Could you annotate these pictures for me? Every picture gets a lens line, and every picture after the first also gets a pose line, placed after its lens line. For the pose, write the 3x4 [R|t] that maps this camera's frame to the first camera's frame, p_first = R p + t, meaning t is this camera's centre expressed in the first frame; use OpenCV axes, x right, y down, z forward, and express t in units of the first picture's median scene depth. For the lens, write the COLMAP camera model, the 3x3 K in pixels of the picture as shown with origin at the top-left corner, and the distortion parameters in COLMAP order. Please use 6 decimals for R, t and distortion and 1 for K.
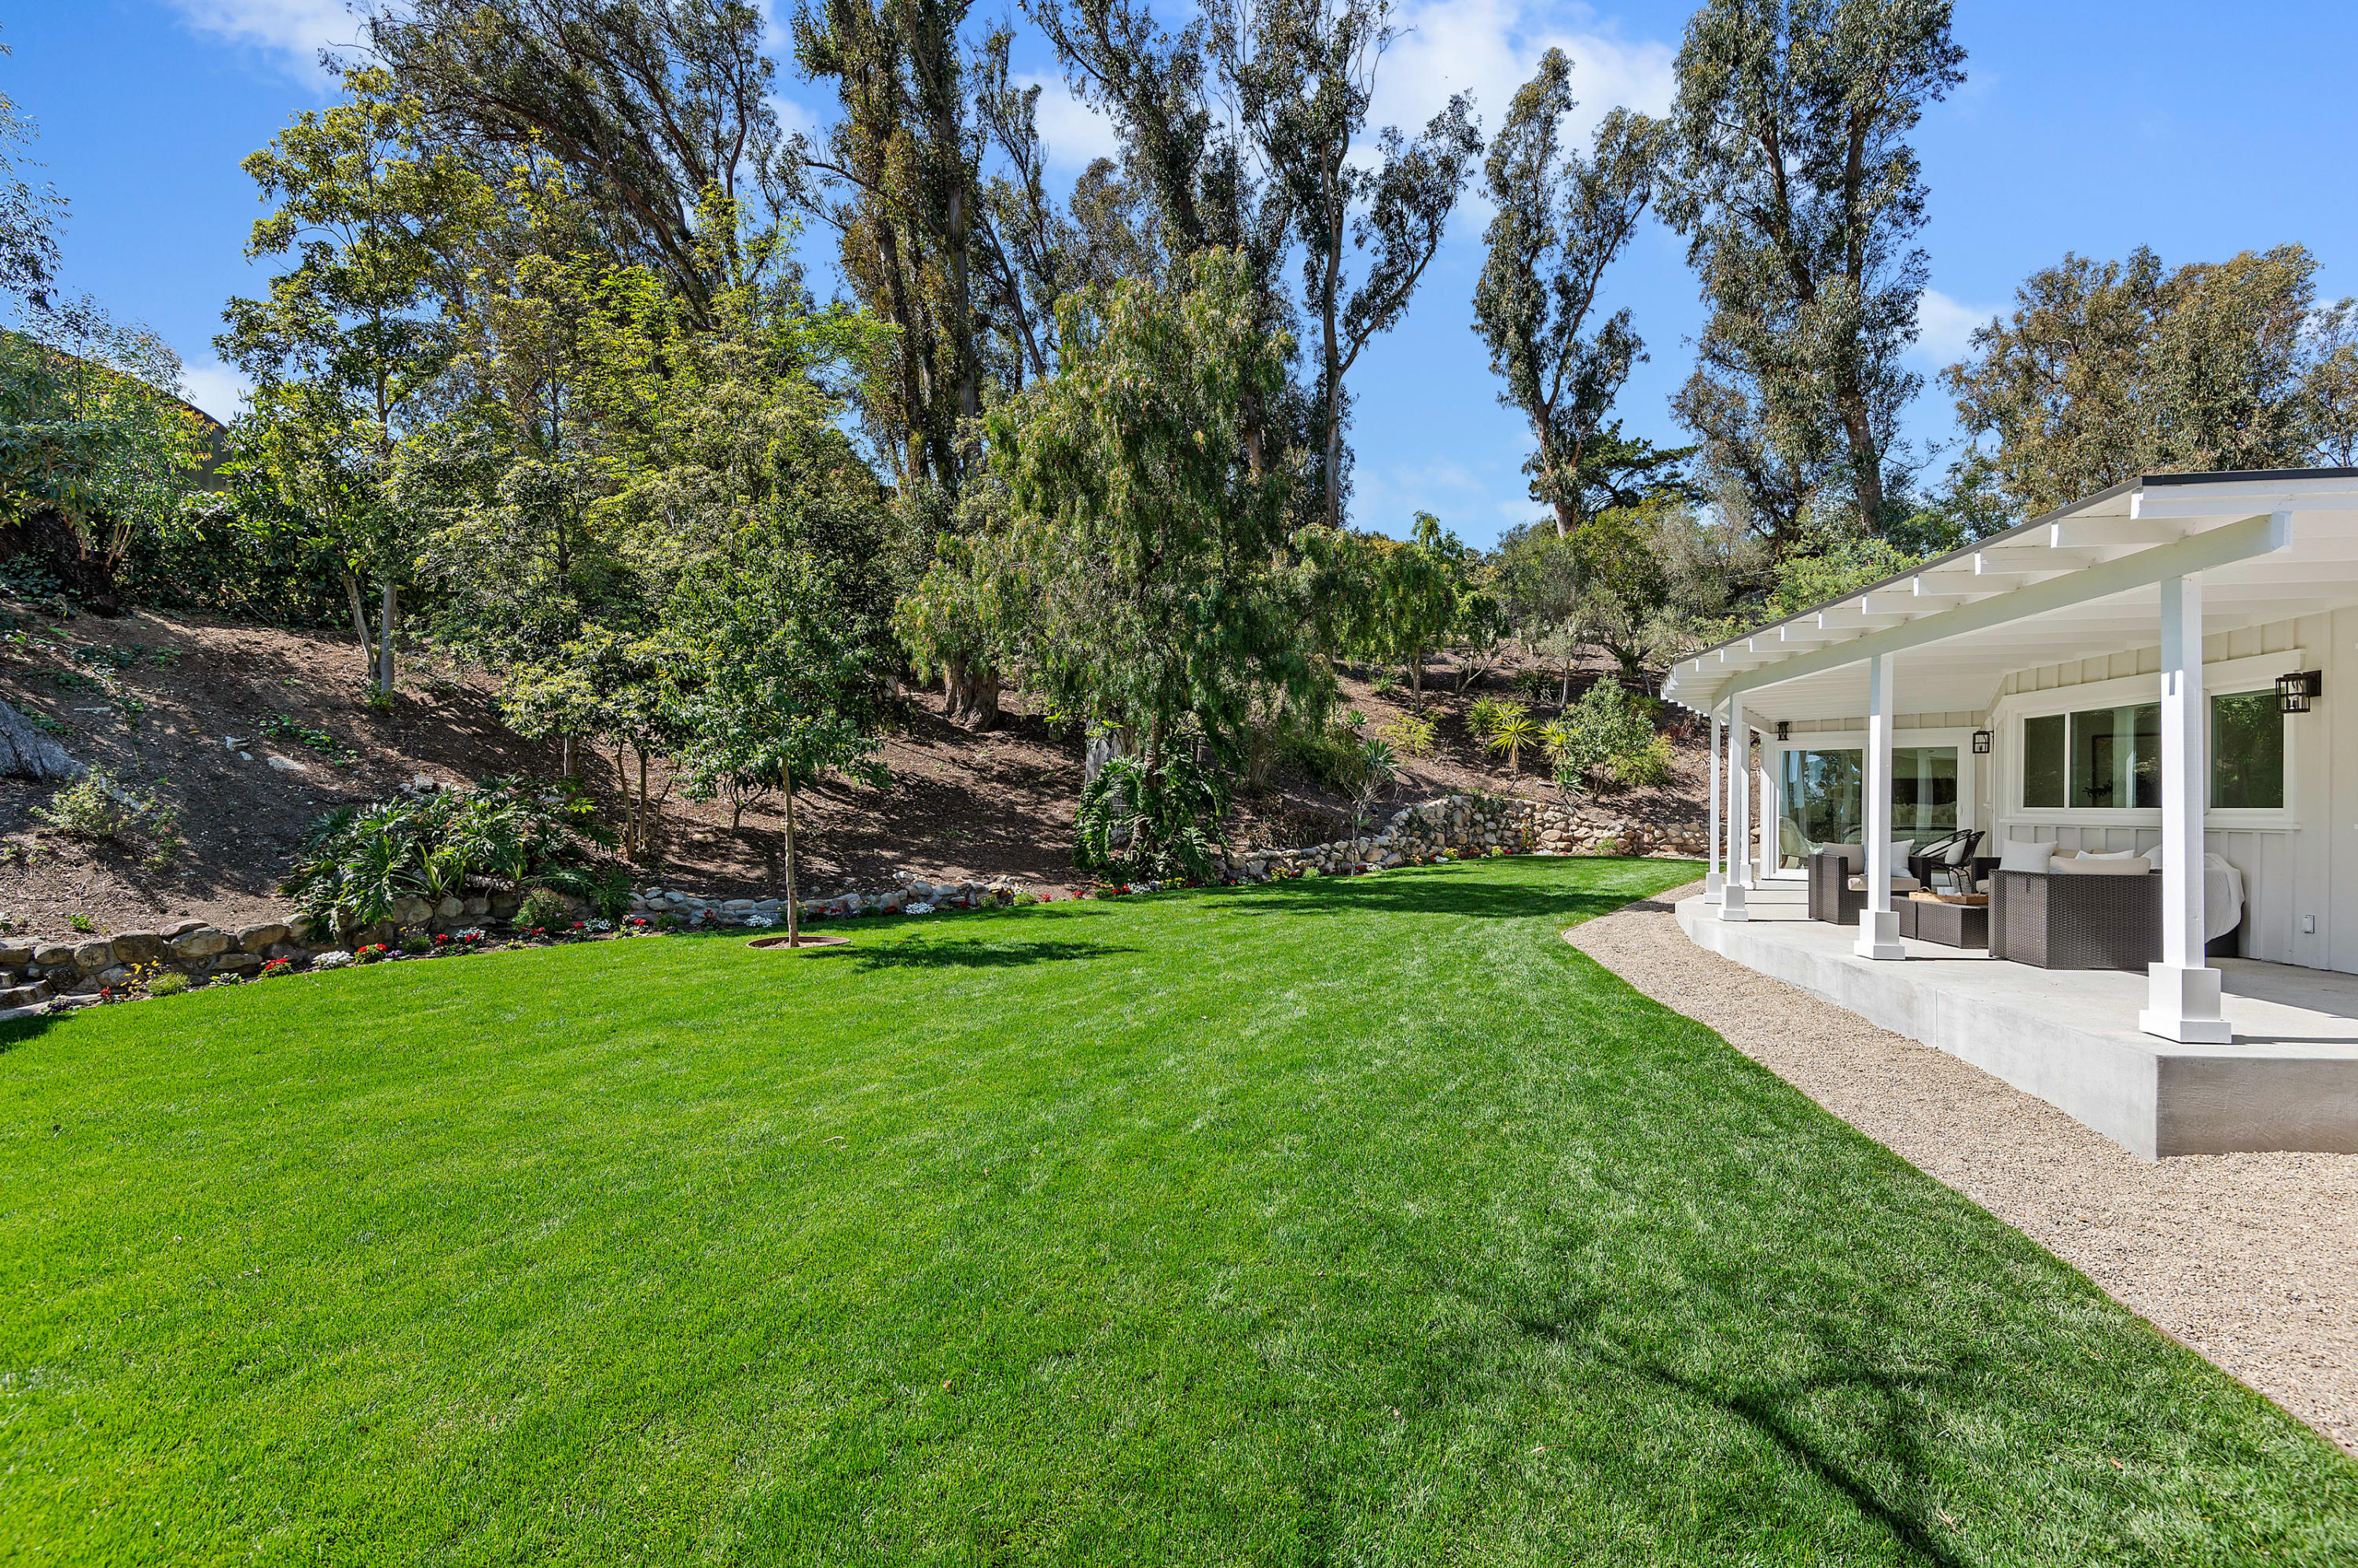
lens RADIAL K [[1072.5, 0, 1184.0], [0, 1072.5, 806.1], [0, 0, 1]] dist [-0.000016, -0.000057]
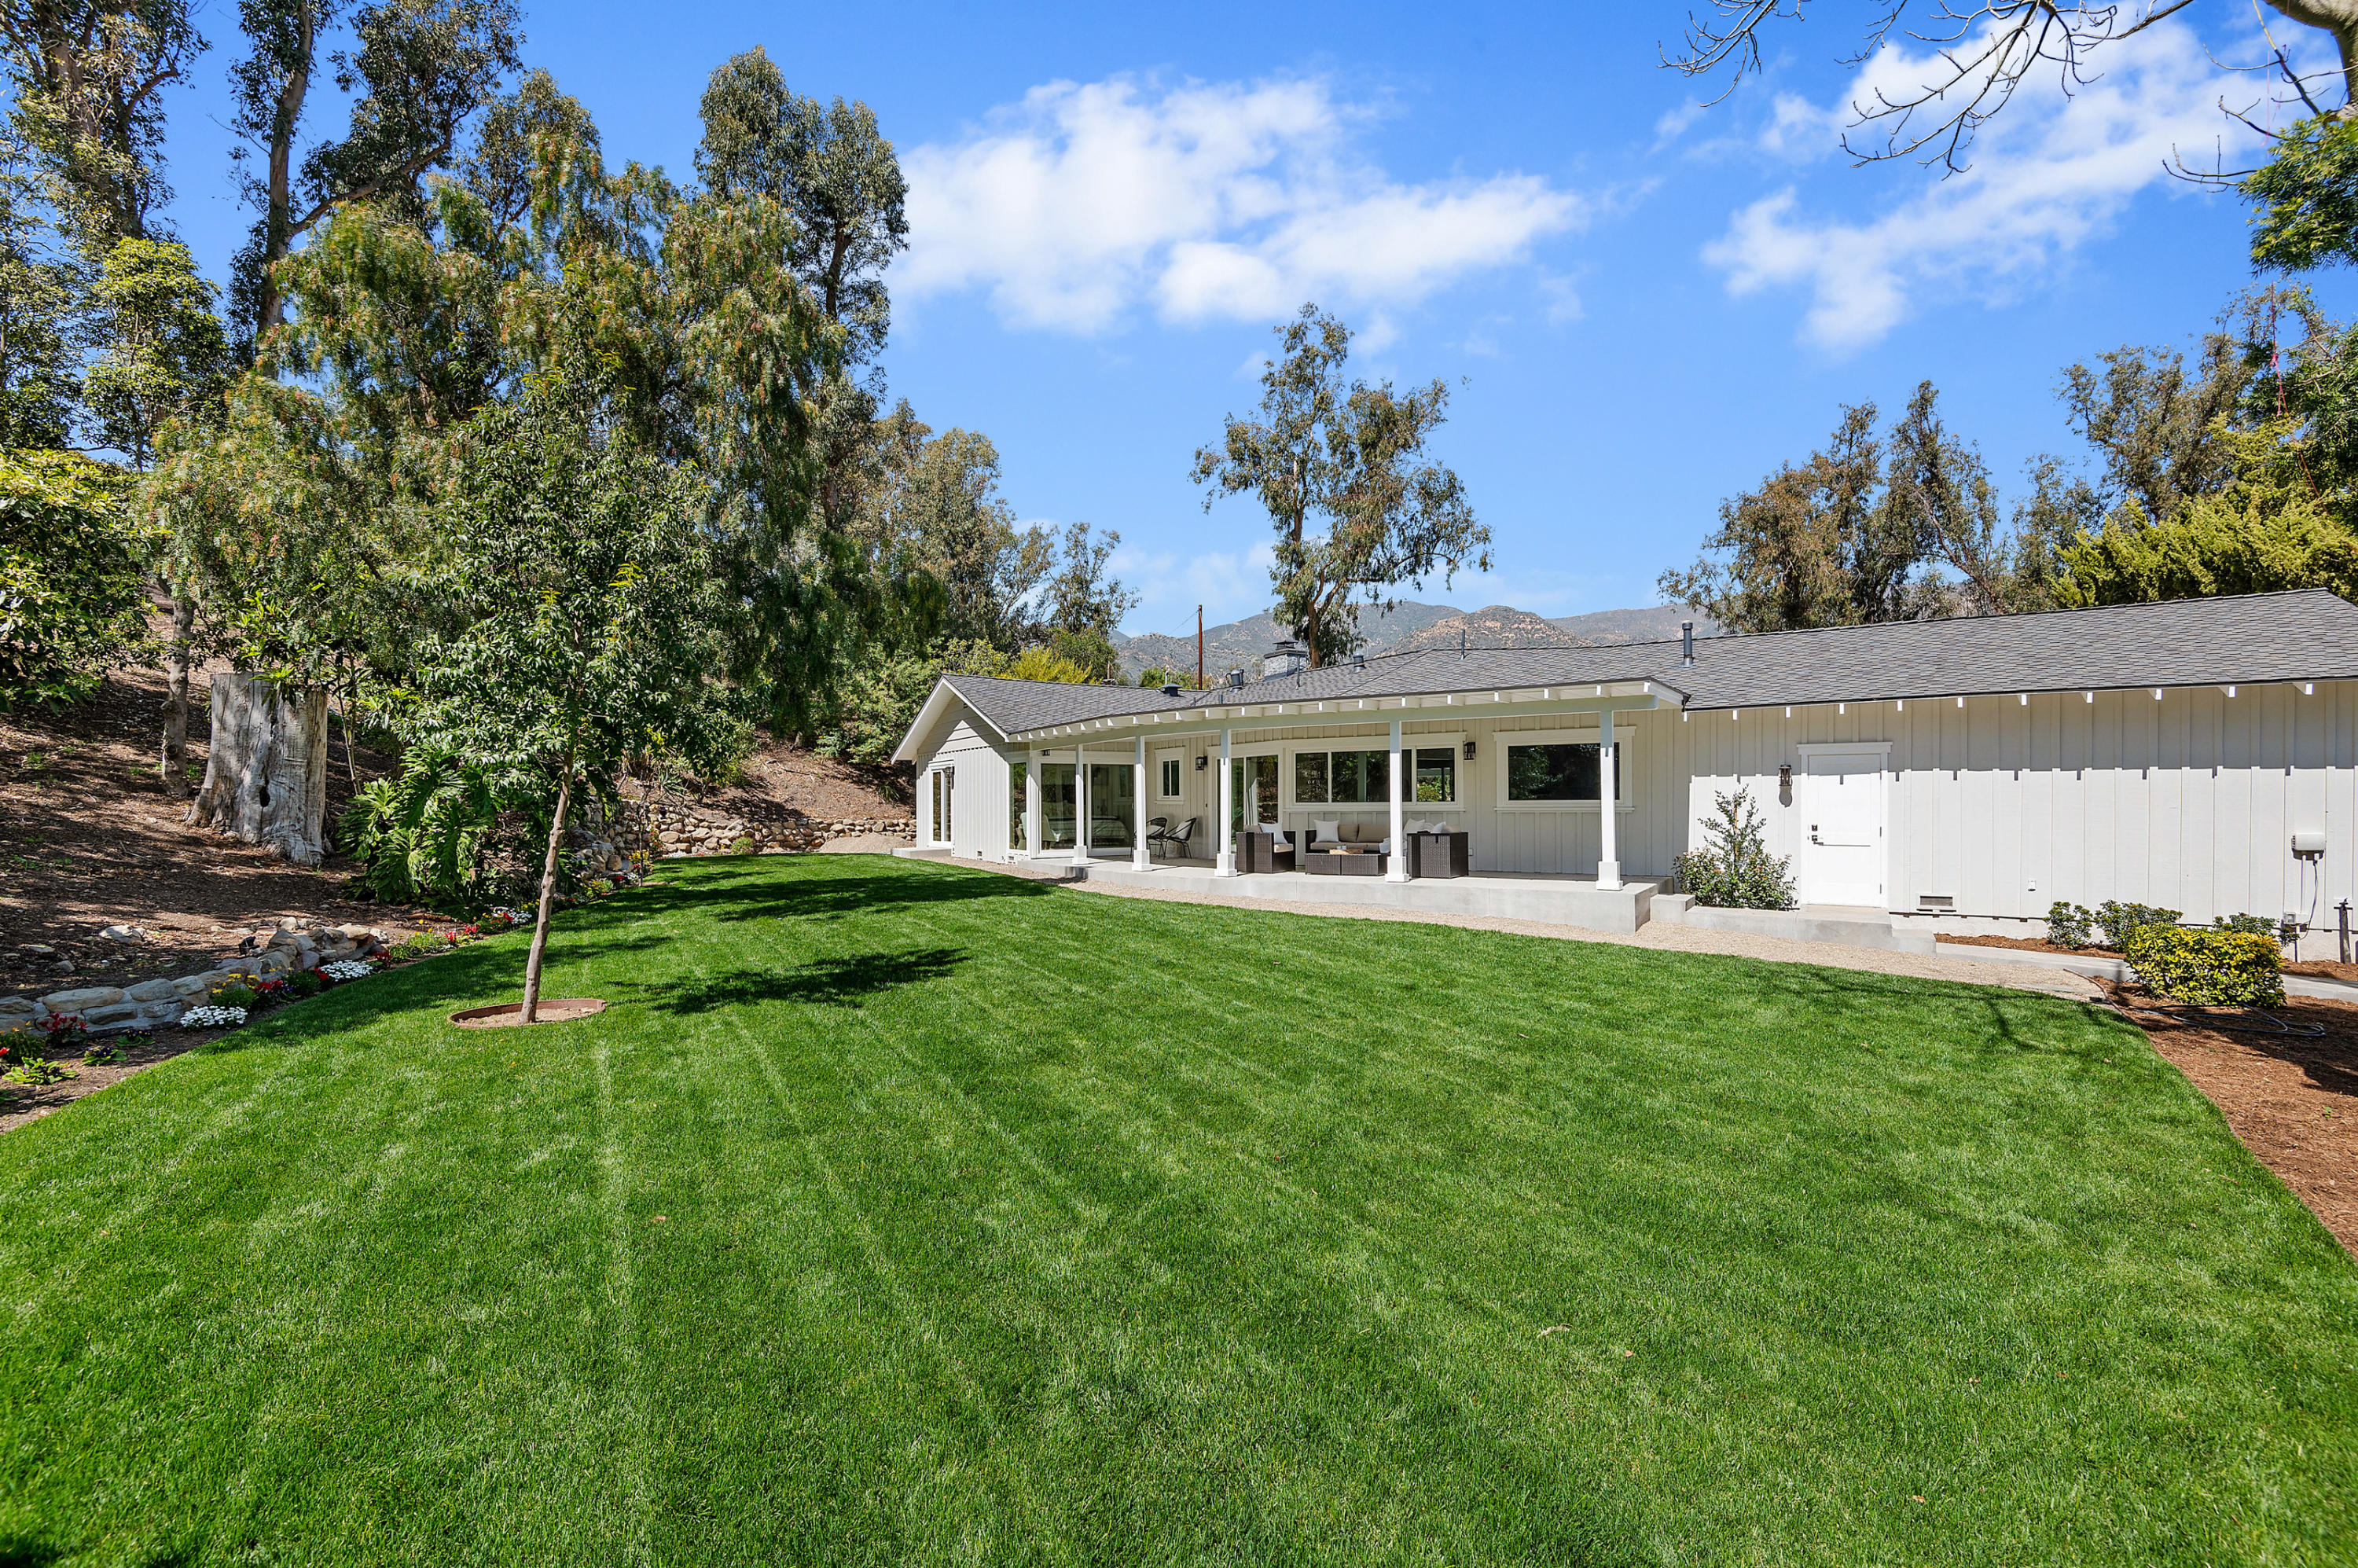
lens RADIAL K [[1072.5, 0, 1184.0], [0, 1072.5, 806.1], [0, 0, 1]] dist [-0.000016, -0.000057]
pose [[0.437068, -0.005487, 0.899412, -0.340305], [0.007645, 0.999968, 0.002386, 0.000364], [-0.899396, 0.005833, 0.437095, 0.146190]]
